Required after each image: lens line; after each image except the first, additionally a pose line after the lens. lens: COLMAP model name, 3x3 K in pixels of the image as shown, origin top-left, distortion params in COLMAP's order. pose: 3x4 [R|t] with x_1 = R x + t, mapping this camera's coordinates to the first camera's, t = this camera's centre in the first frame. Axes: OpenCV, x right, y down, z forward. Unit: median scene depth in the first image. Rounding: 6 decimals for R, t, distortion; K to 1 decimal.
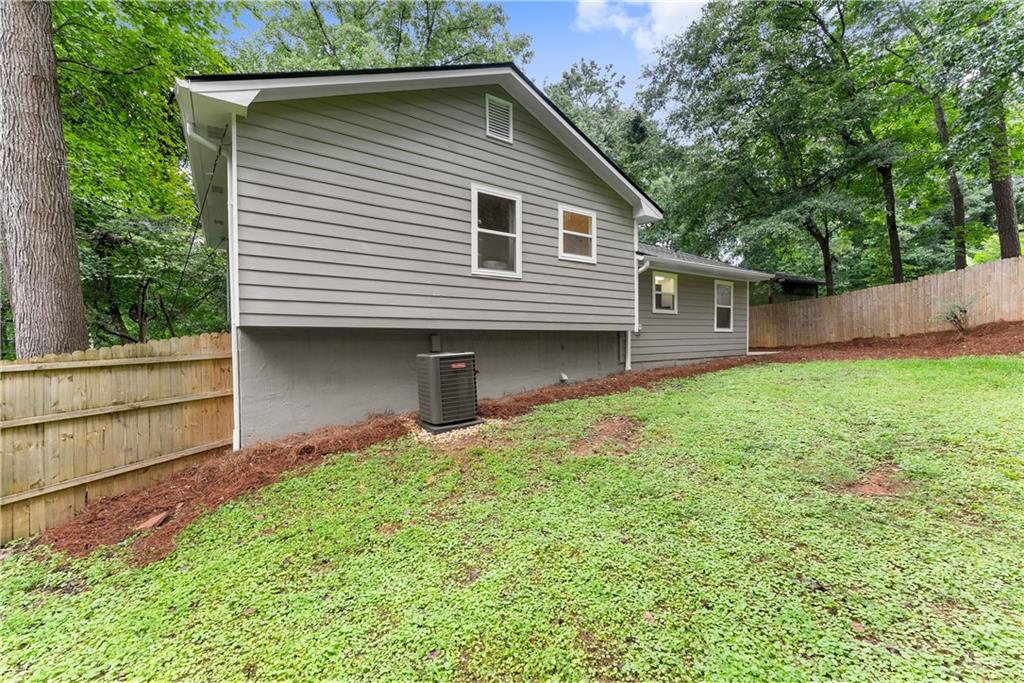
lens RADIAL K [[408.3, 0, 511.2], [0, 408.3, 336.3], [0, 0, 1]] dist [0.000423, 0.000105]
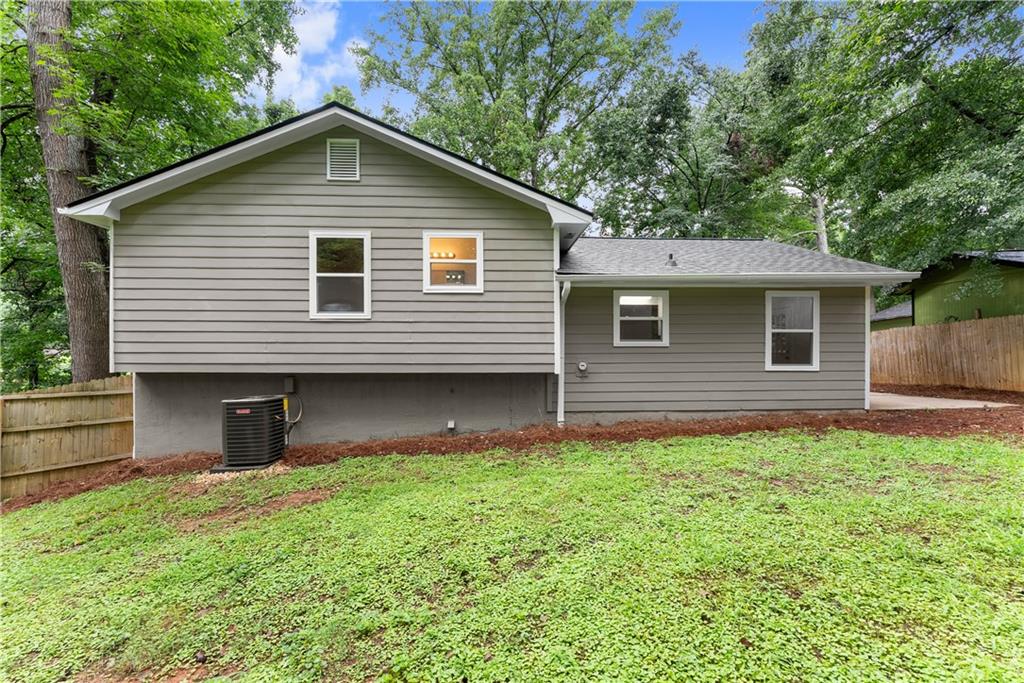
lens RADIAL K [[417.4, 0, 508.3], [0, 417.4, 345.0], [0, 0, 1]] dist [-0.002765, -0.000325]
pose [[0.846124, -0.002057, -0.532983, 0.869155], [-0.002282, 0.999969, -0.007483, -0.079057], [0.532982, 0.007548, 0.846093, 0.374065]]
